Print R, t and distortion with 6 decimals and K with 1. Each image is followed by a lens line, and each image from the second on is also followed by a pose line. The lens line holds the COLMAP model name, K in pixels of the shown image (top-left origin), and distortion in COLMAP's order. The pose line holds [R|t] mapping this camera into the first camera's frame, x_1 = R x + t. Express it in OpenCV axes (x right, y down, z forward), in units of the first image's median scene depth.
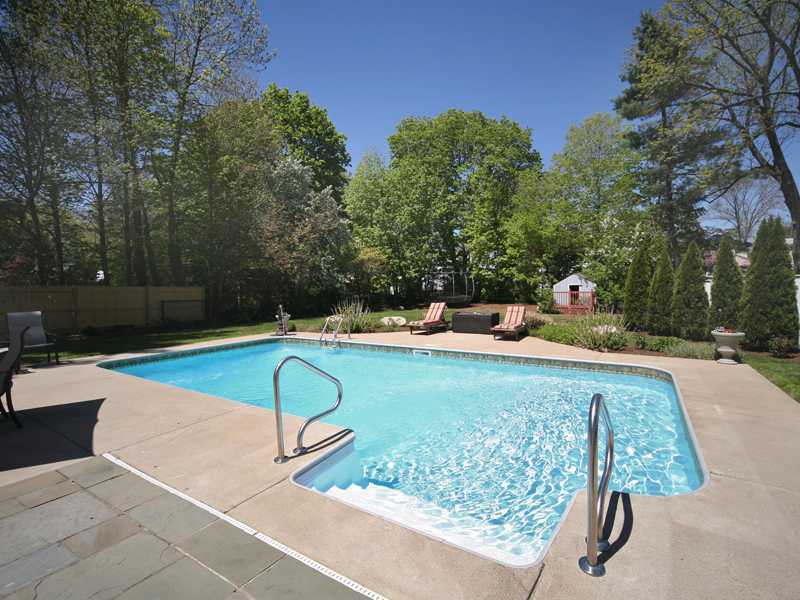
lens RADIAL K [[370.7, 0, 415.3], [0, 370.7, 305.0], [0, 0, 1]] dist [0.002992, 0.000575]
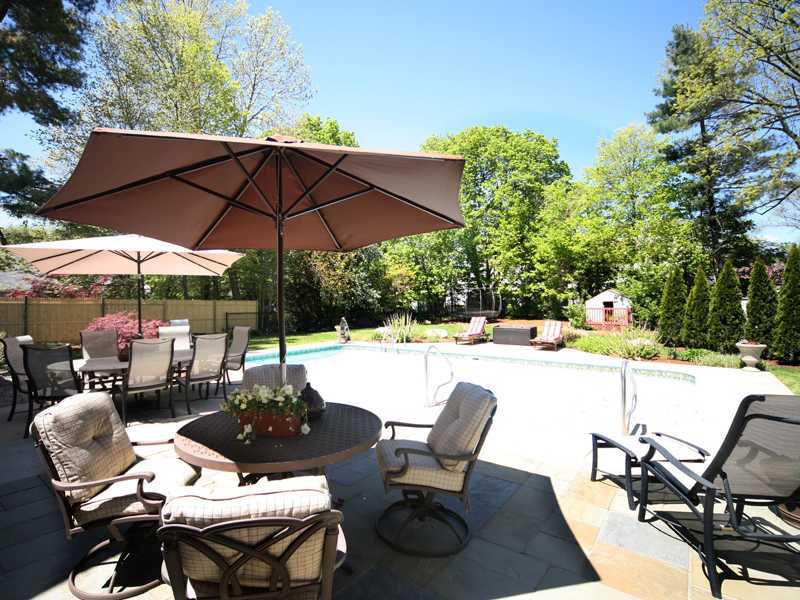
lens RADIAL K [[388.5, 0, 371.3], [0, 388.5, 300.0], [0, 0, 1]] dist [-0.006467, 0.000773]
pose [[0.989766, 0.005034, -0.142608, -0.048533], [-0.012380, 0.998639, -0.050671, 0.003044], [0.142159, 0.051918, 0.988481, -0.109702]]
